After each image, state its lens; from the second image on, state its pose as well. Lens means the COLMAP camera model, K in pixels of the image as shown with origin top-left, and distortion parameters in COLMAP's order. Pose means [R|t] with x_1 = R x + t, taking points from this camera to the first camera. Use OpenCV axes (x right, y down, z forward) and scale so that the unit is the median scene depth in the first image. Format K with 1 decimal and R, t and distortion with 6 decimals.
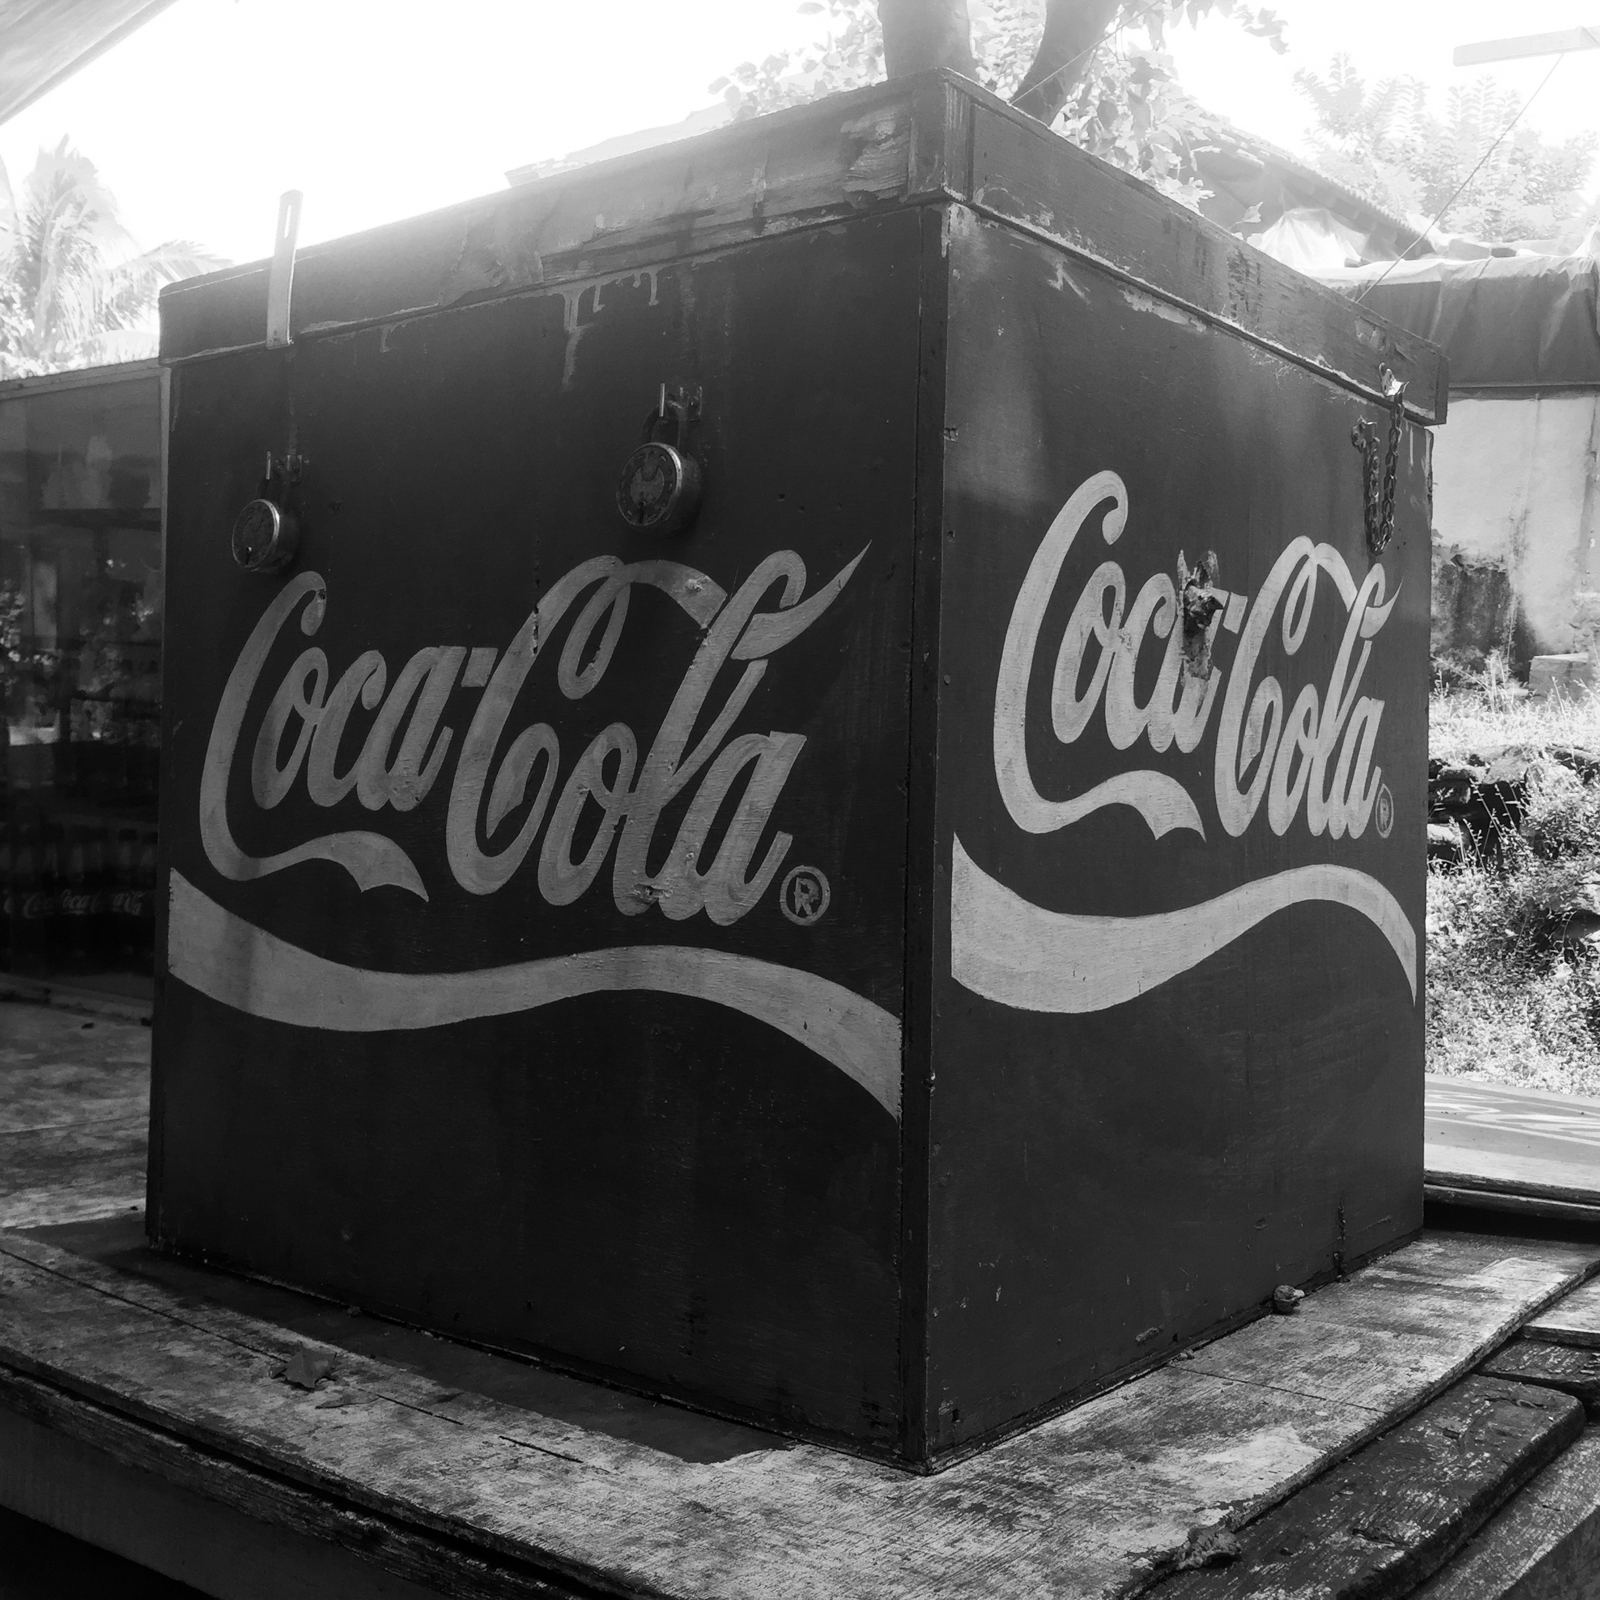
lens RADIAL K [[1925.6, 0, 441.2], [0, 1925.6, 793.9], [0, 0, 1]] dist [0.048637, -0.013690]
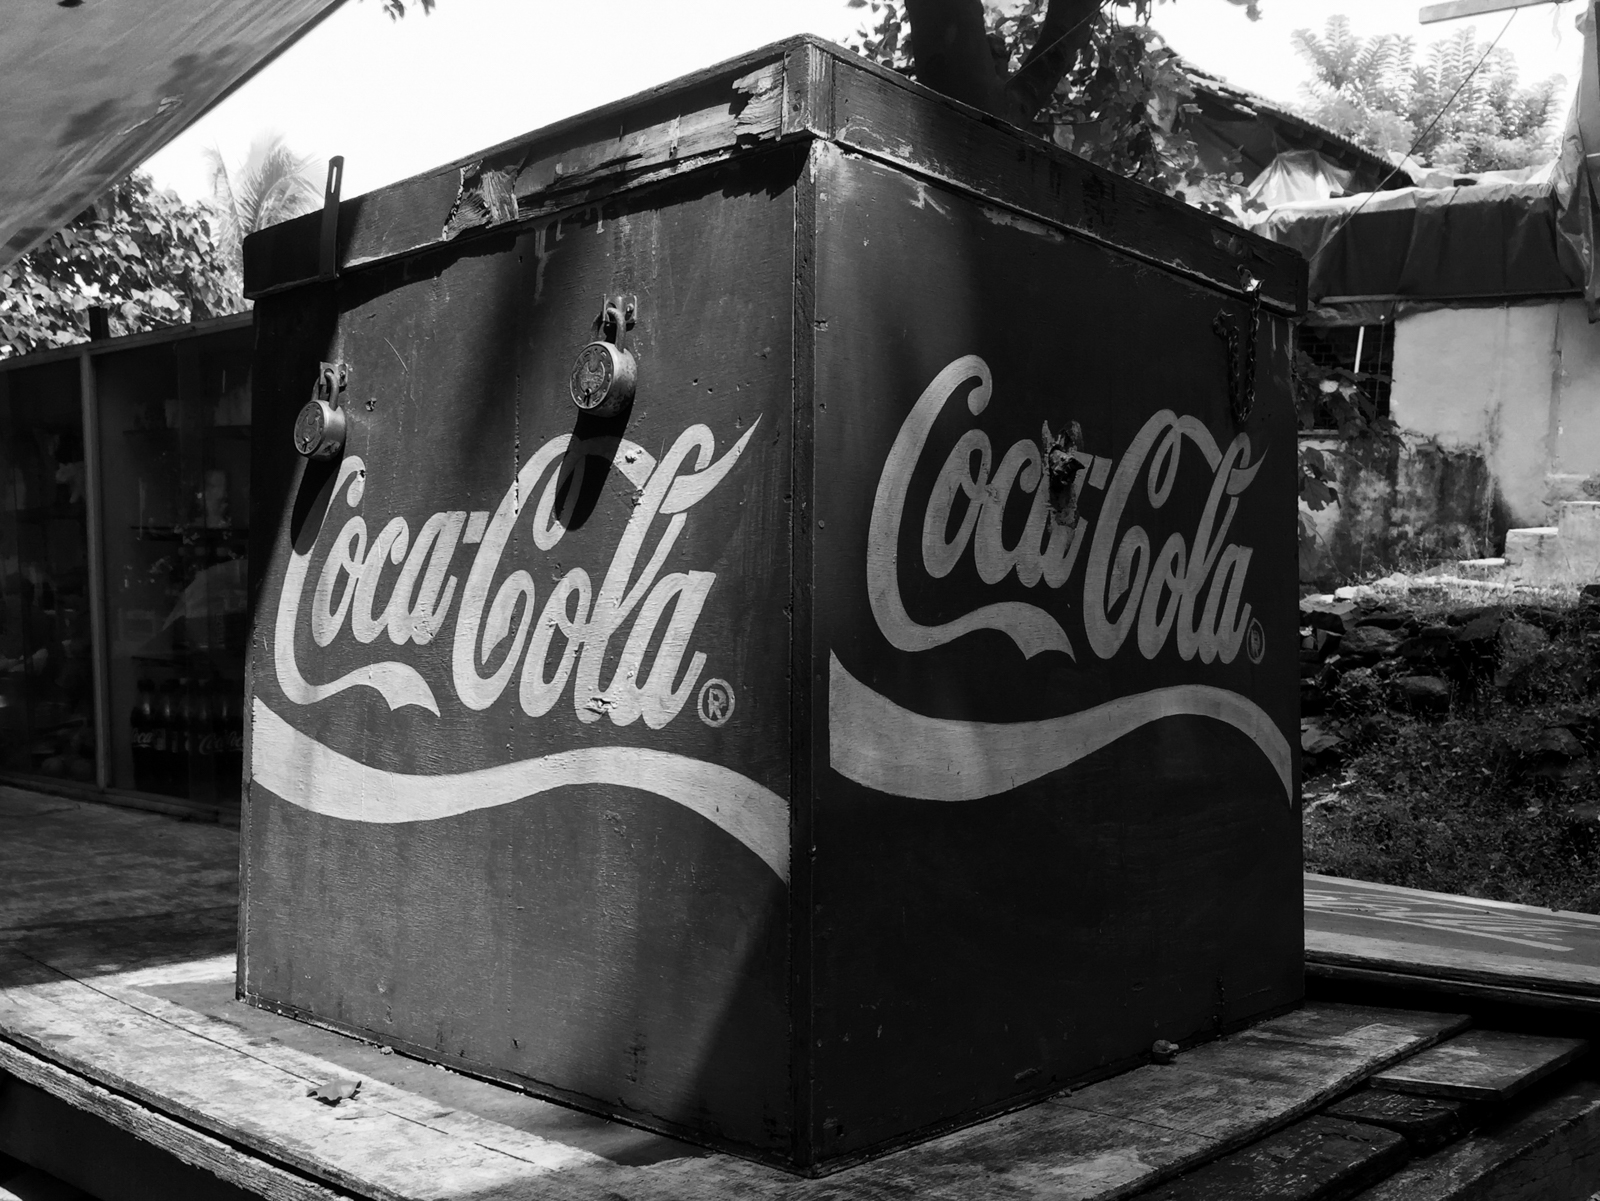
lens RADIAL K [[1589.4, 0, 412.5], [0, 1589.4, 607.1], [0, 0, 1]] dist [0.042887, -0.001809]
pose [[0.995290, -0.008841, -0.096541, 0.083343], [0.005580, 0.999406, -0.033997, 0.022100], [0.096784, 0.033298, 0.994748, -0.026307]]
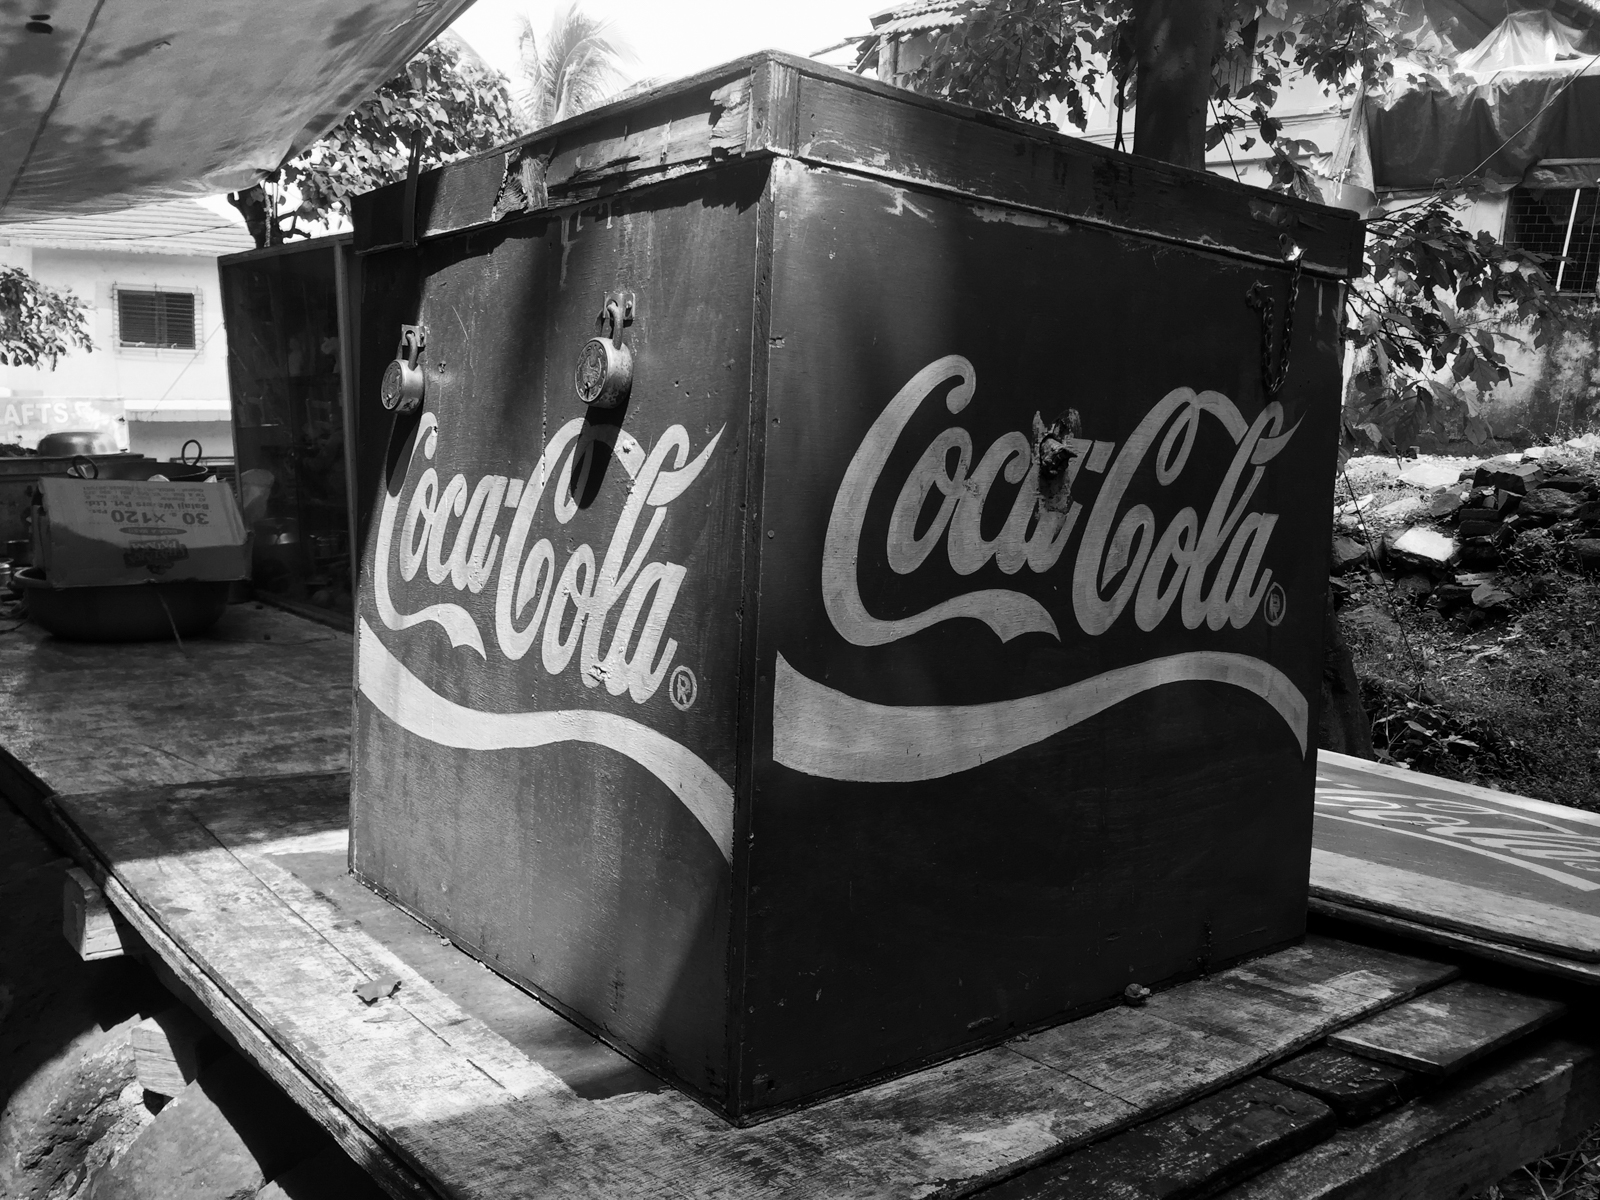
lens RADIAL K [[1372.0, 0, 491.8], [0, 1372.0, 600.9], [0, 0, 1]] dist [0.038658, -0.008405]
pose [[0.975546, 0.023471, -0.218538, 0.233809], [-0.006023, 0.996763, 0.080169, -0.072372], [0.219712, -0.076893, 0.972530, 0.051523]]
